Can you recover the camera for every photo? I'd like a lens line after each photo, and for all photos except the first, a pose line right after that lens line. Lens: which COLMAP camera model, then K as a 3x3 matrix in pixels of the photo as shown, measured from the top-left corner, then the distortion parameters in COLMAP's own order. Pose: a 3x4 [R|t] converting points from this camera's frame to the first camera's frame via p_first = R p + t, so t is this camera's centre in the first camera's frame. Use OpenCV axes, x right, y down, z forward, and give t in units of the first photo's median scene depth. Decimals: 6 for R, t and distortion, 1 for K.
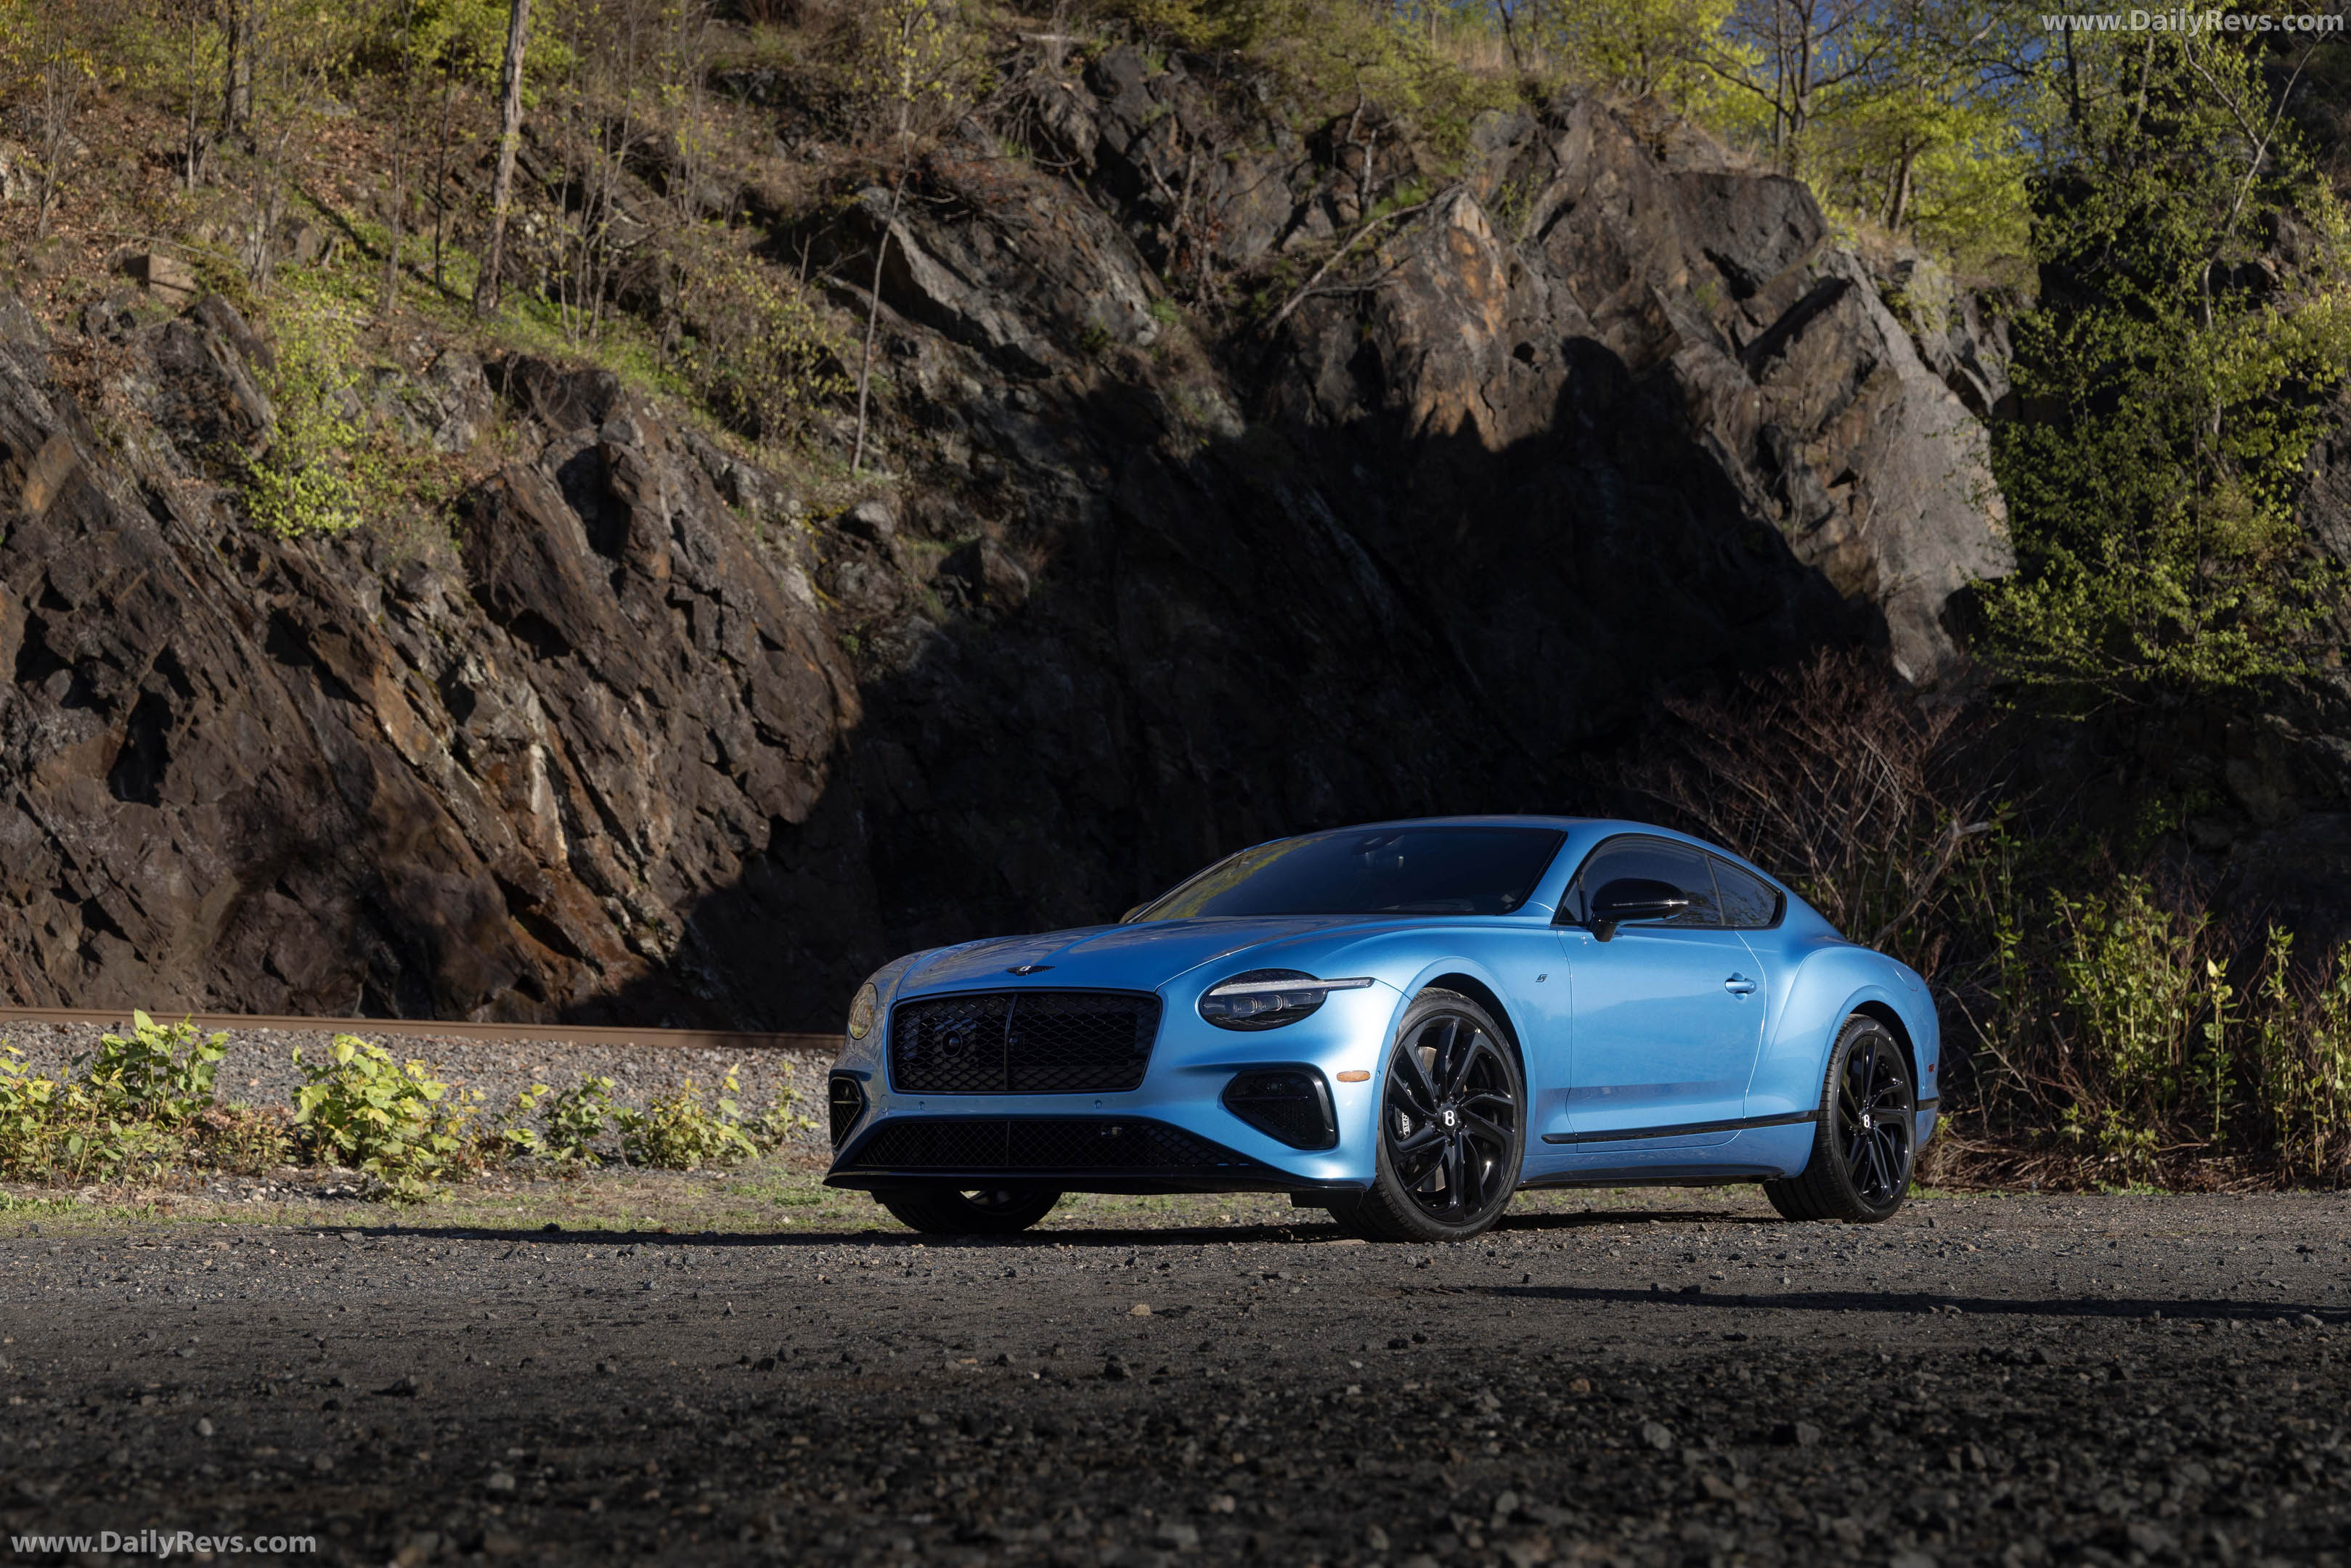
lens RADIAL K [[3658.8, 0, 1177.7], [0, 3658.8, 740.7], [0, 0, 1]] dist [0.031049, -0.008804]
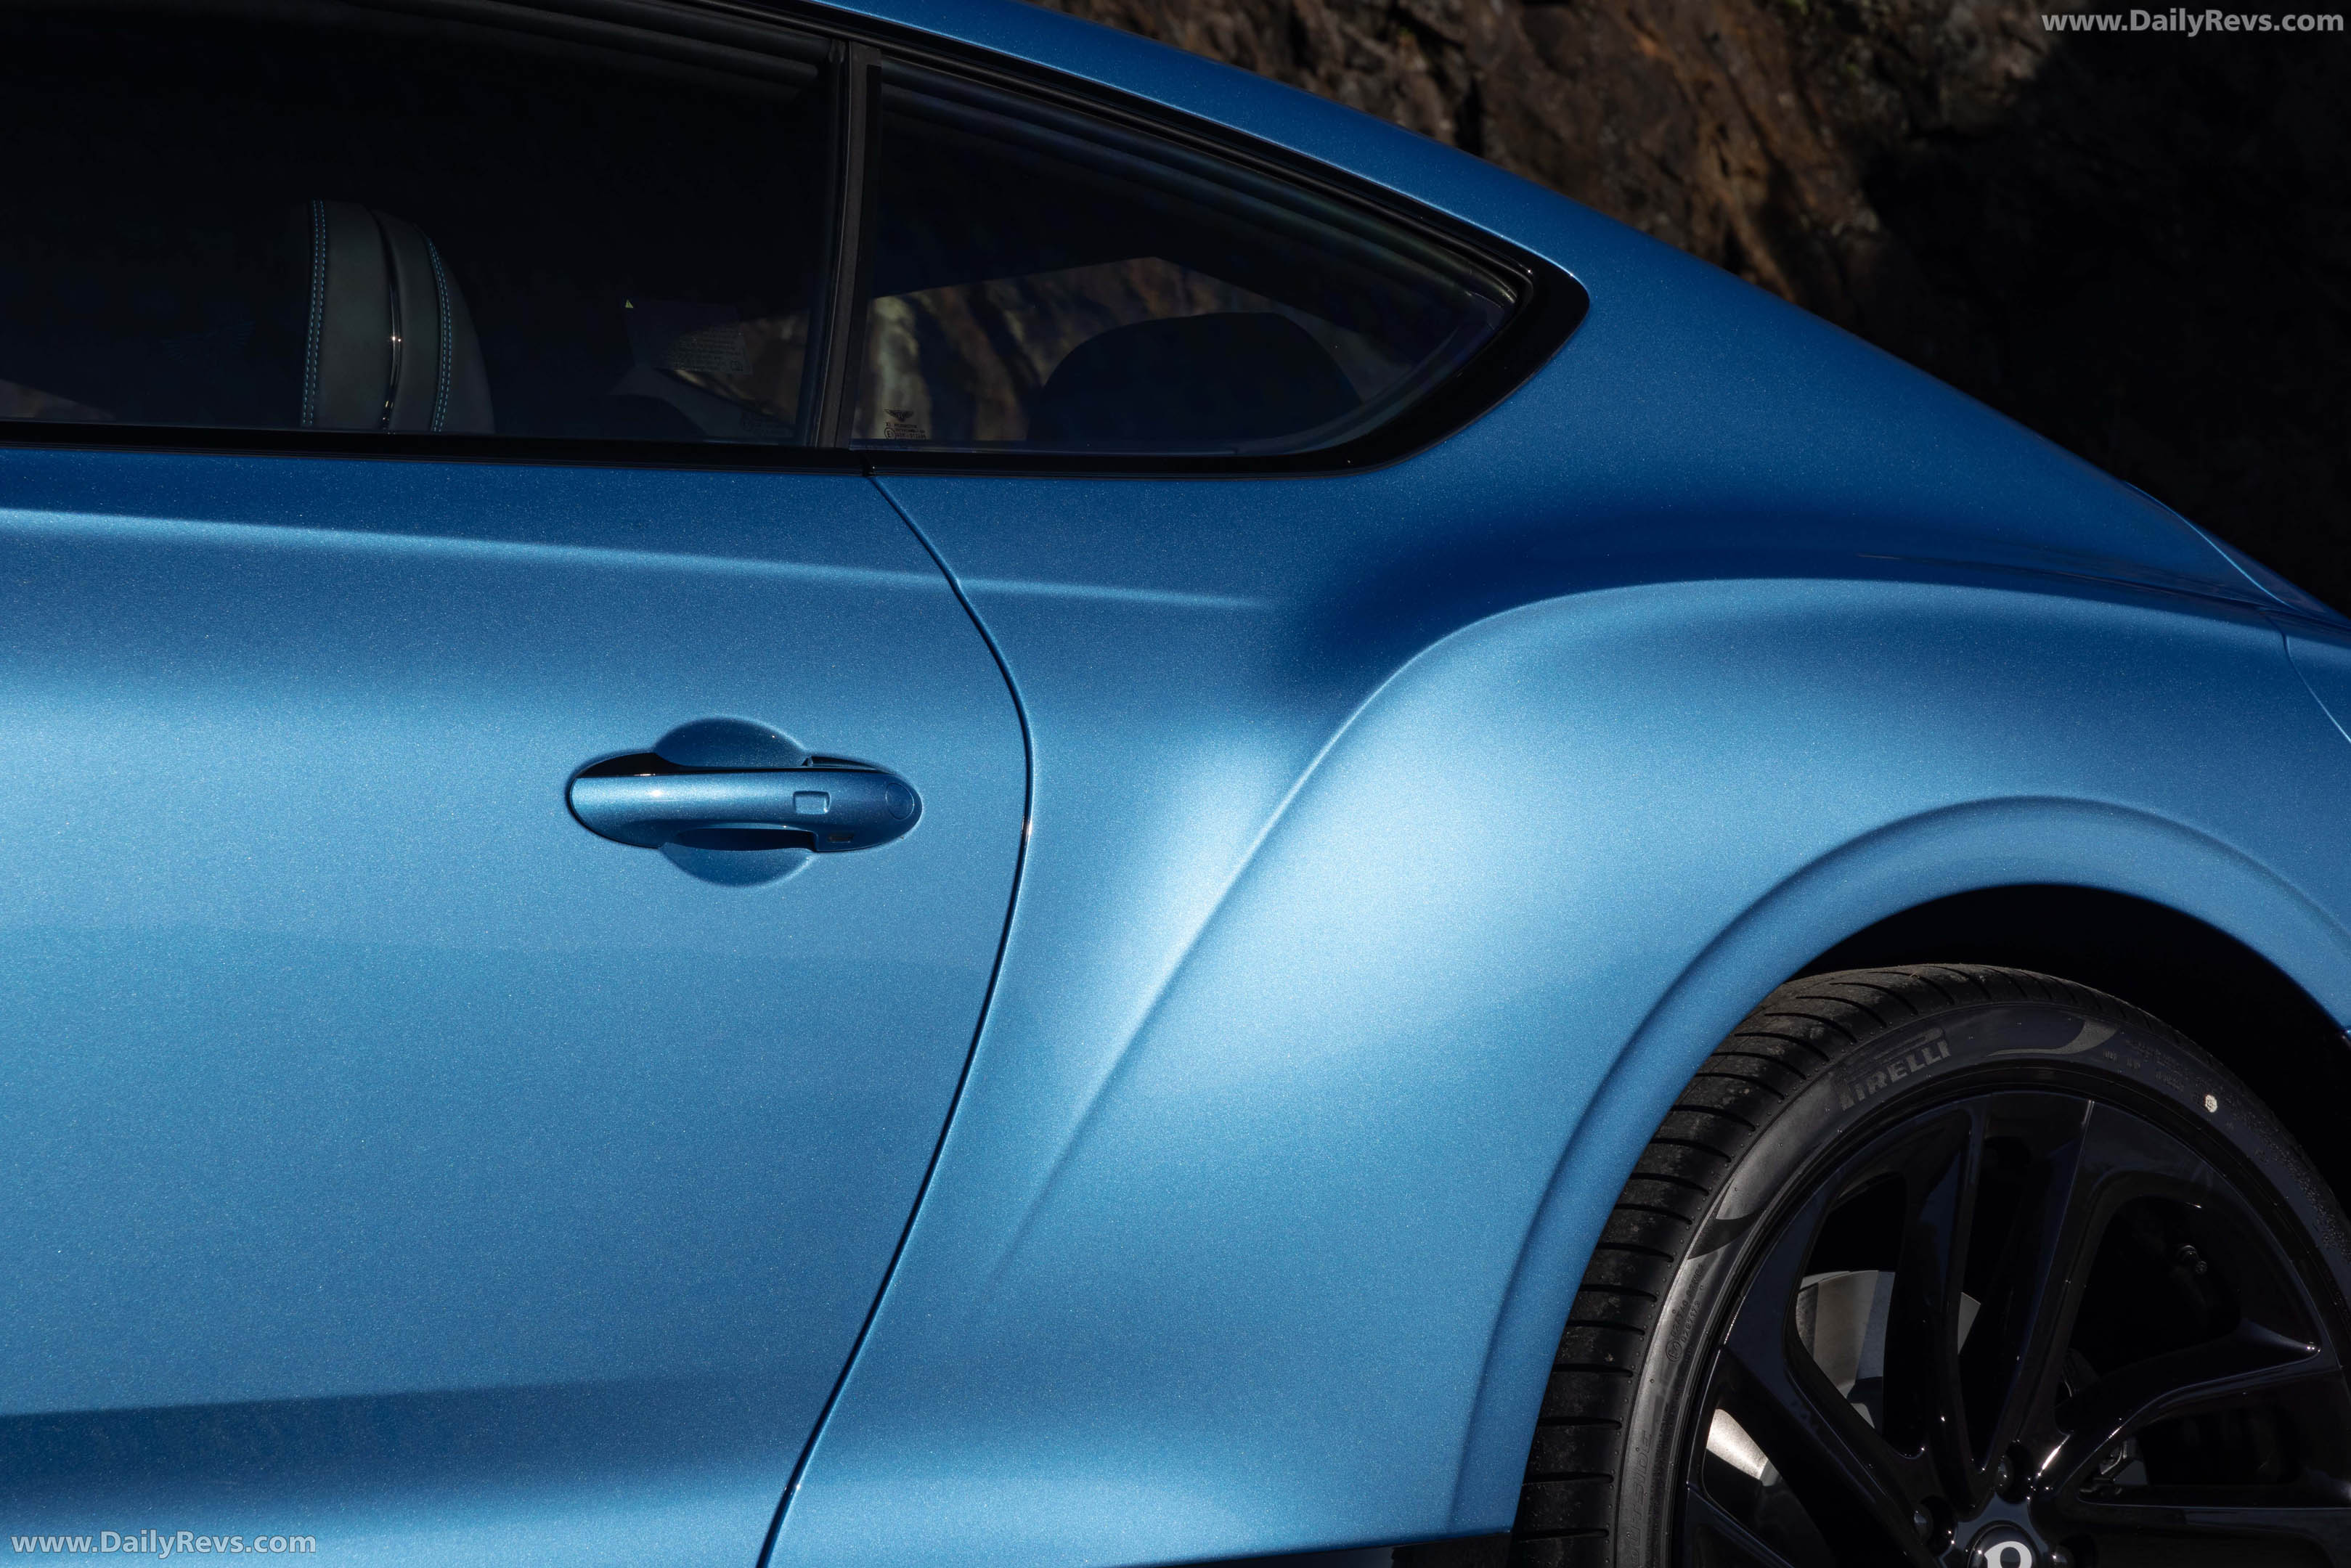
lens RADIAL K [[7912.6, 0, 1175.5], [0, 7912.6, 784.0], [0, 0, 1]] dist [0.100077, 1.714781]
pose [[0.961689, -0.013156, -0.273826, 0.079935], [0.027749, 0.998389, 0.049487, 0.014873], [0.272734, -0.055190, 0.960505, 0.199789]]
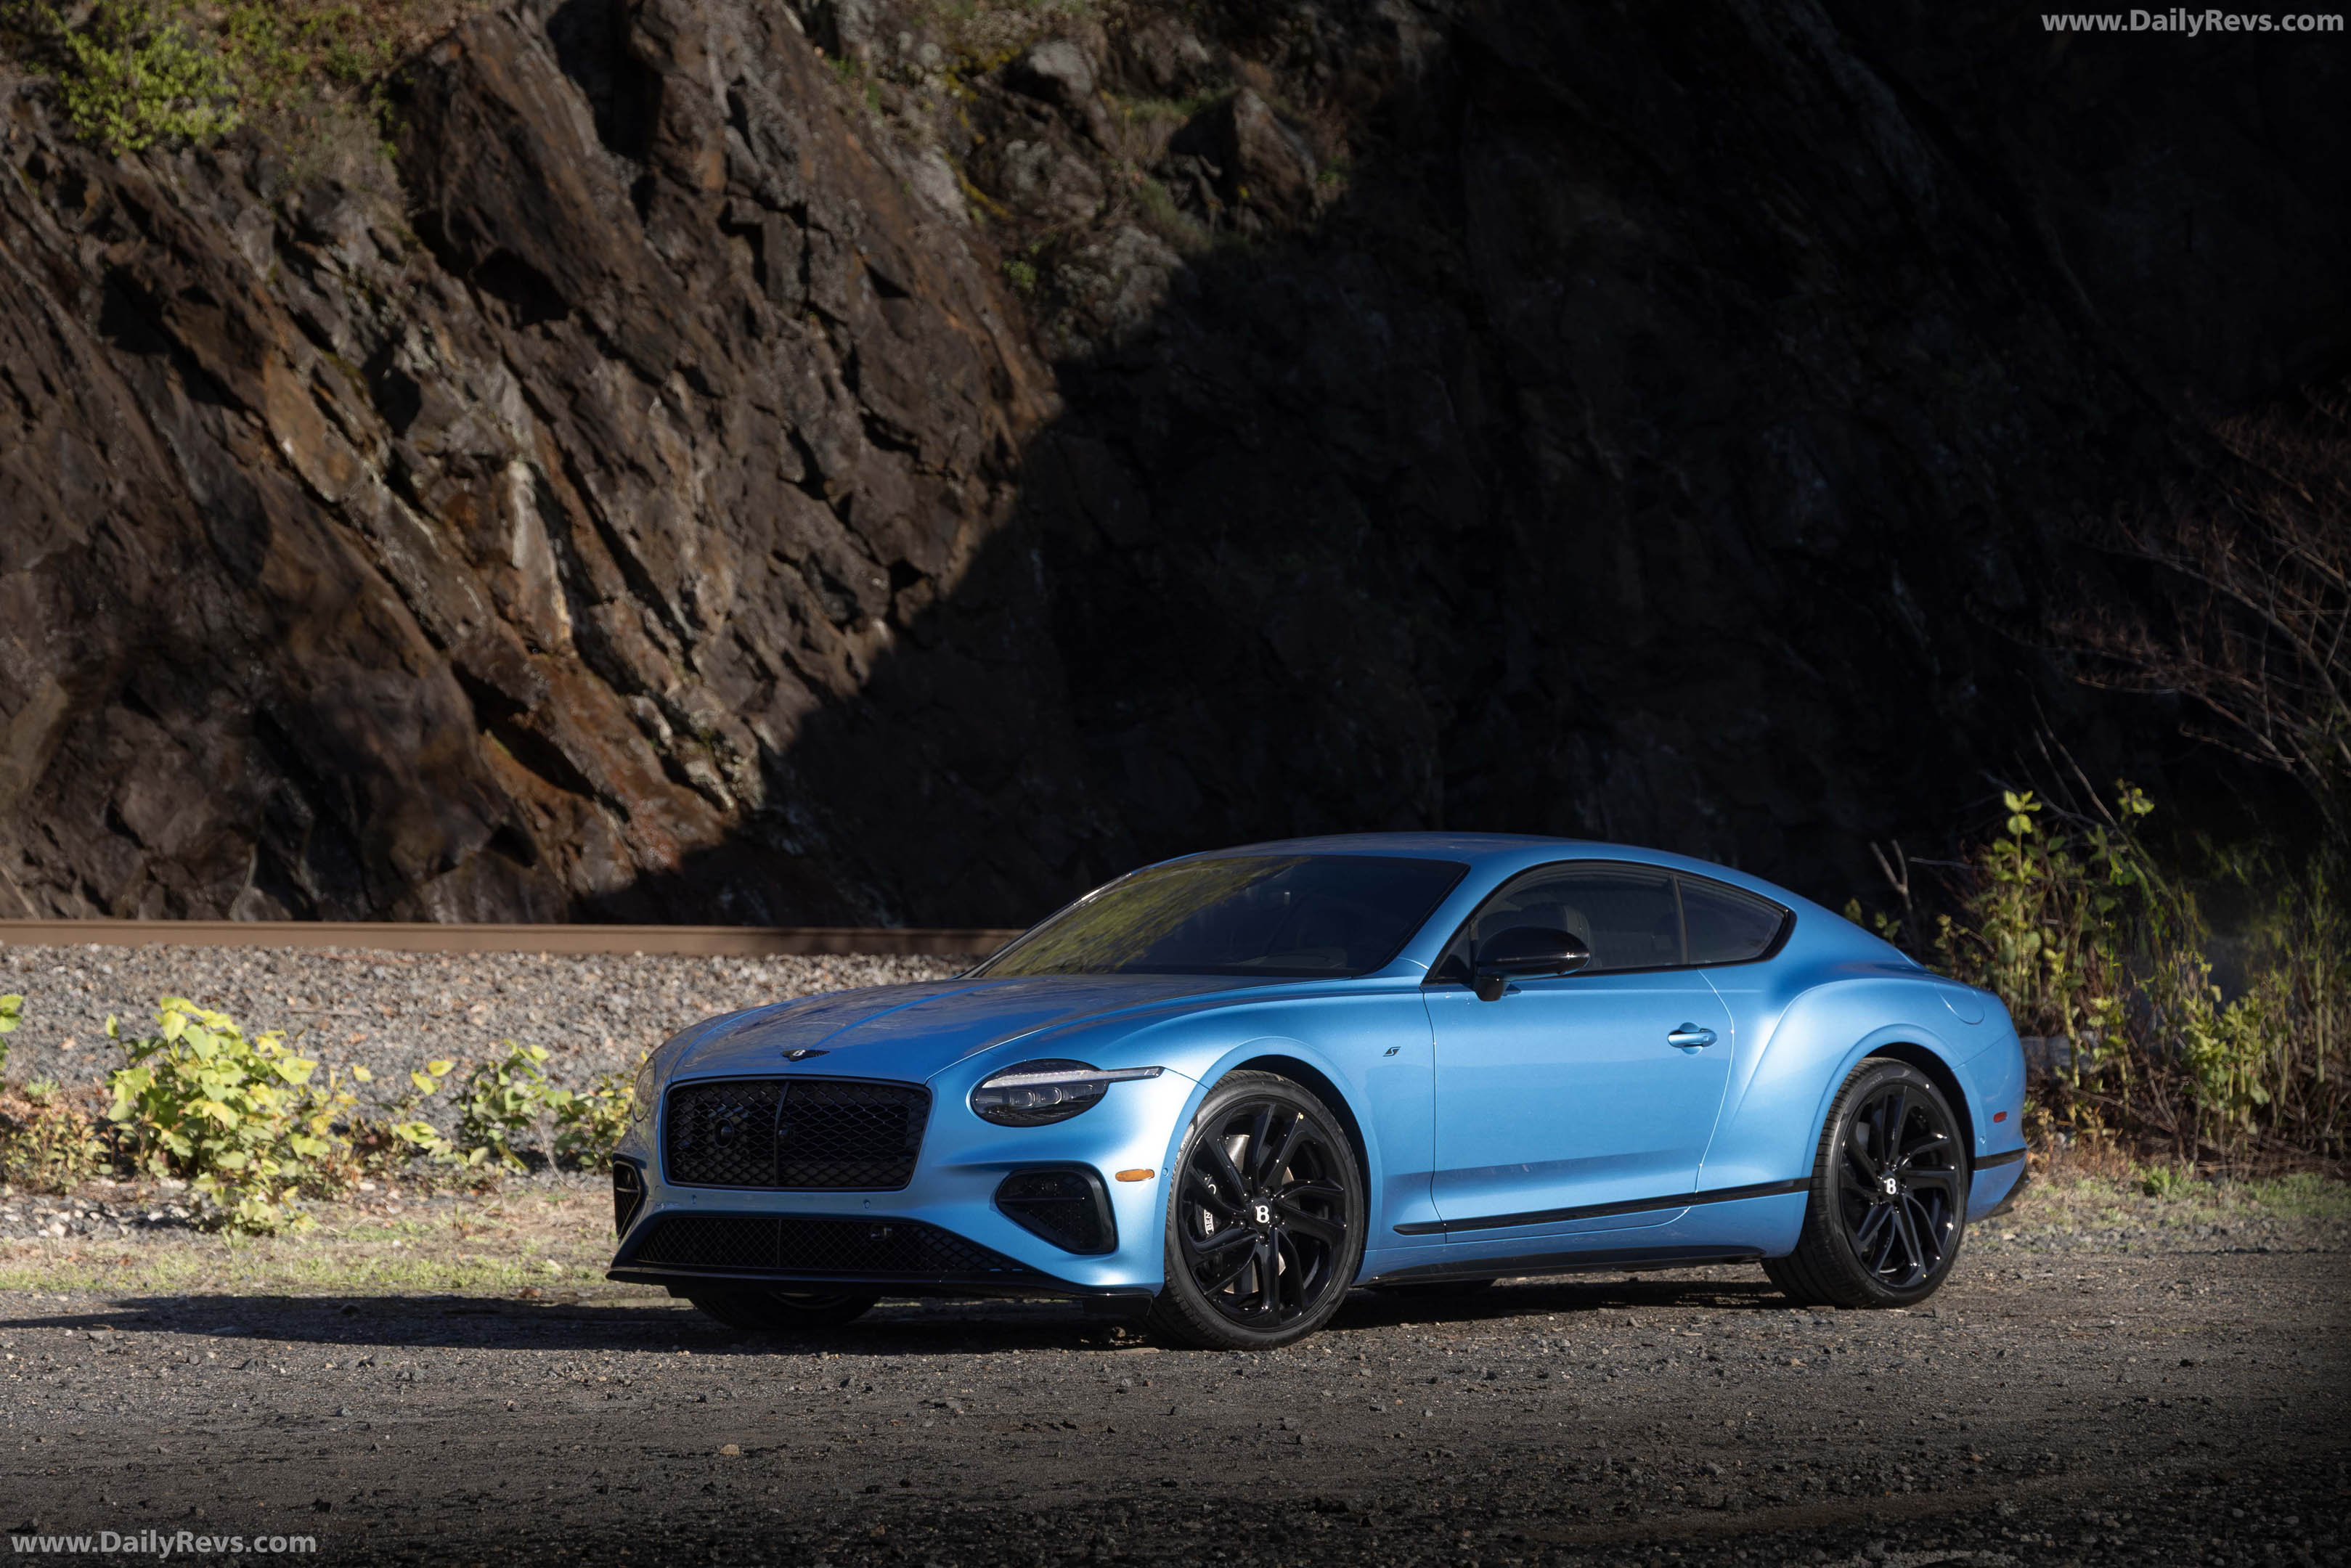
lens RADIAL K [[6916.6, 0, 967.6], [0, 6916.6, 683.9], [0, 0, 1]] dist [0.054095, 0.880056]
pose [[0.991390, -0.008910, -0.130641, 0.058699], [0.017544, 0.997725, 0.065091, -0.036715], [0.129764, -0.066823, 0.989291, -0.182562]]
